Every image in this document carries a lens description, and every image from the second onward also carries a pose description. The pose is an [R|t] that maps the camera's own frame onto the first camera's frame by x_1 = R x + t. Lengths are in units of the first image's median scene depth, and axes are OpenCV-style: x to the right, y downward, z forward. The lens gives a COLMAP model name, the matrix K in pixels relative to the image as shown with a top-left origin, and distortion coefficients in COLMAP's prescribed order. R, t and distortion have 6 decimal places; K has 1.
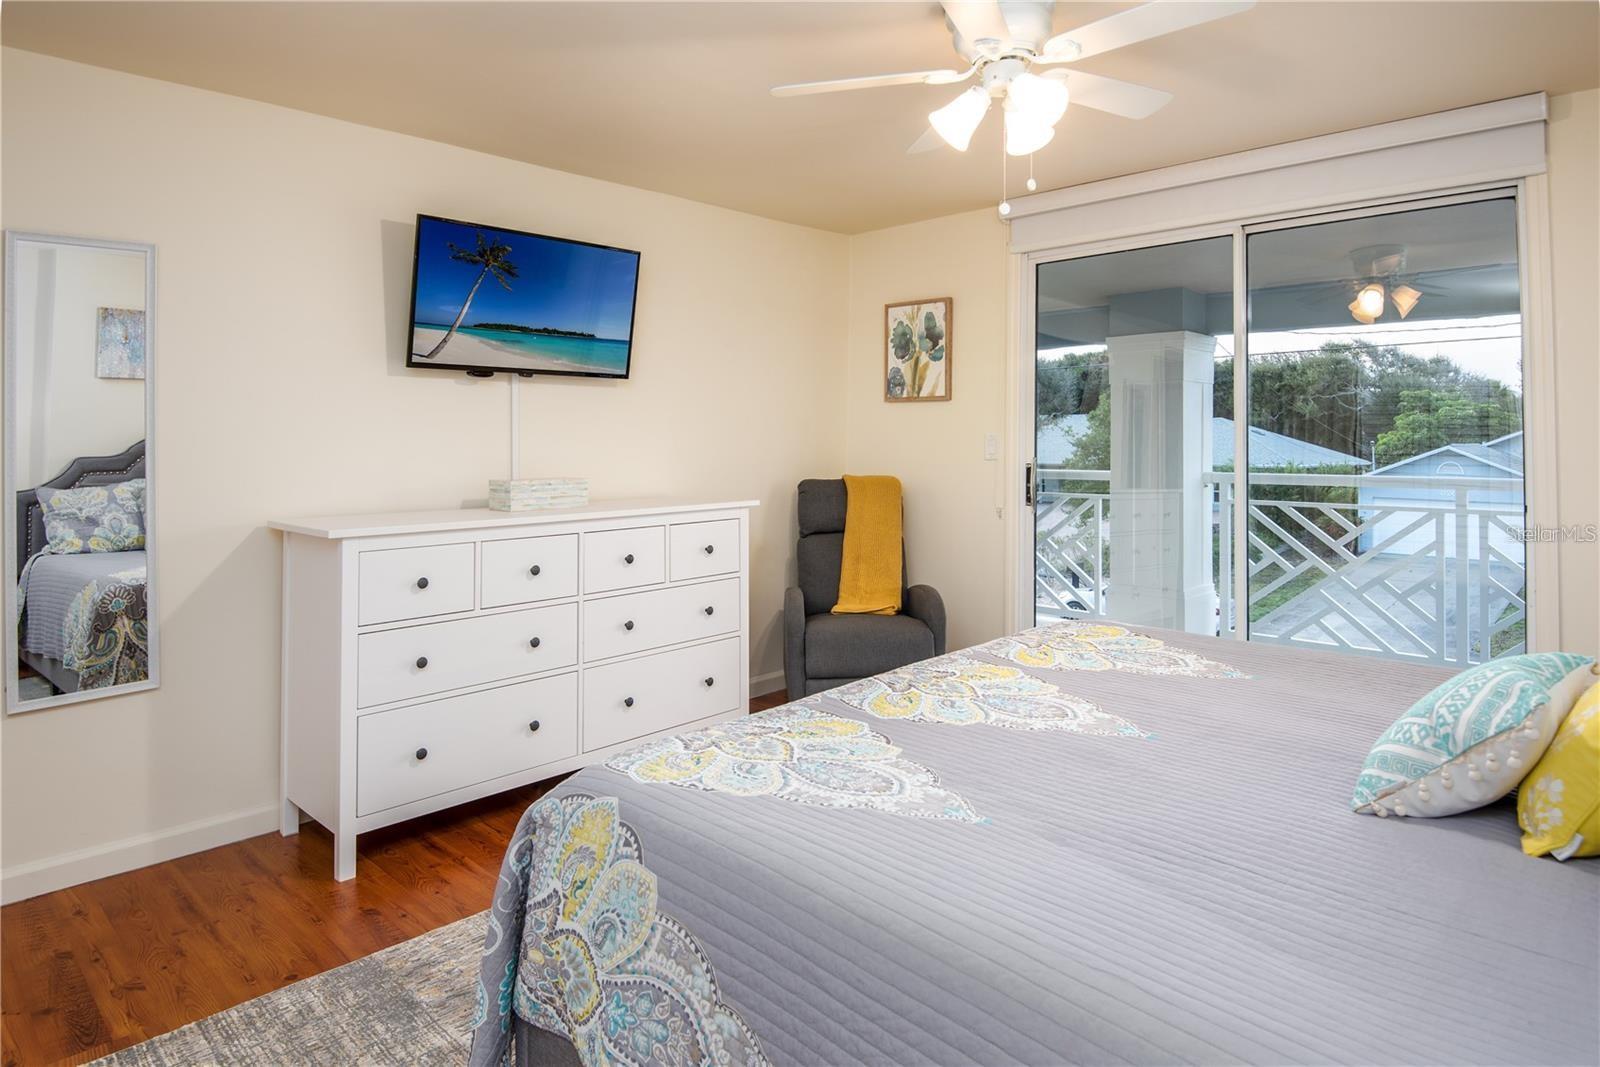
lens RADIAL K [[907.2, 0, 785.1], [0, 907.2, 437.4], [0, 0, 1]] dist [0.020393, -0.018128]
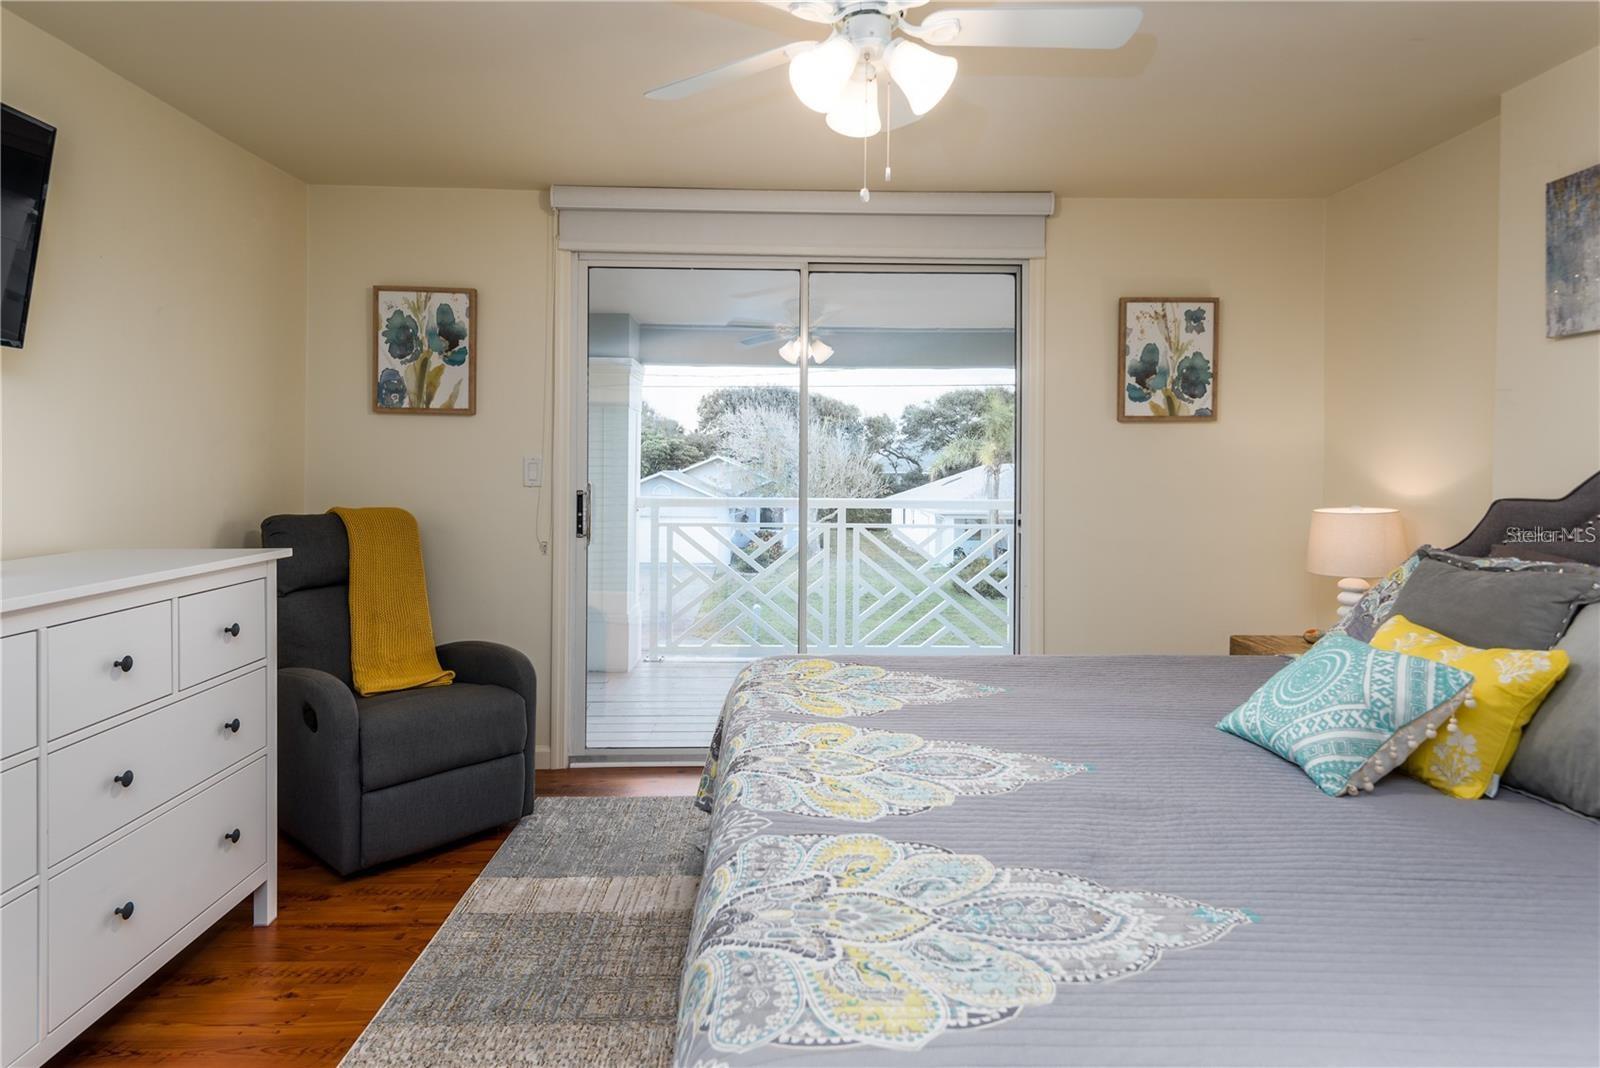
lens RADIAL K [[903.7, 0, 794.9], [0, 903.7, 486.5], [0, 0, 1]] dist [0.058514, -0.040341]
pose [[0.707964, -0.006591, 0.706218, -0.254170], [-0.012576, 0.999680, 0.021938, 0.003632], [-0.706136, -0.024413, 0.707655, 0.263405]]
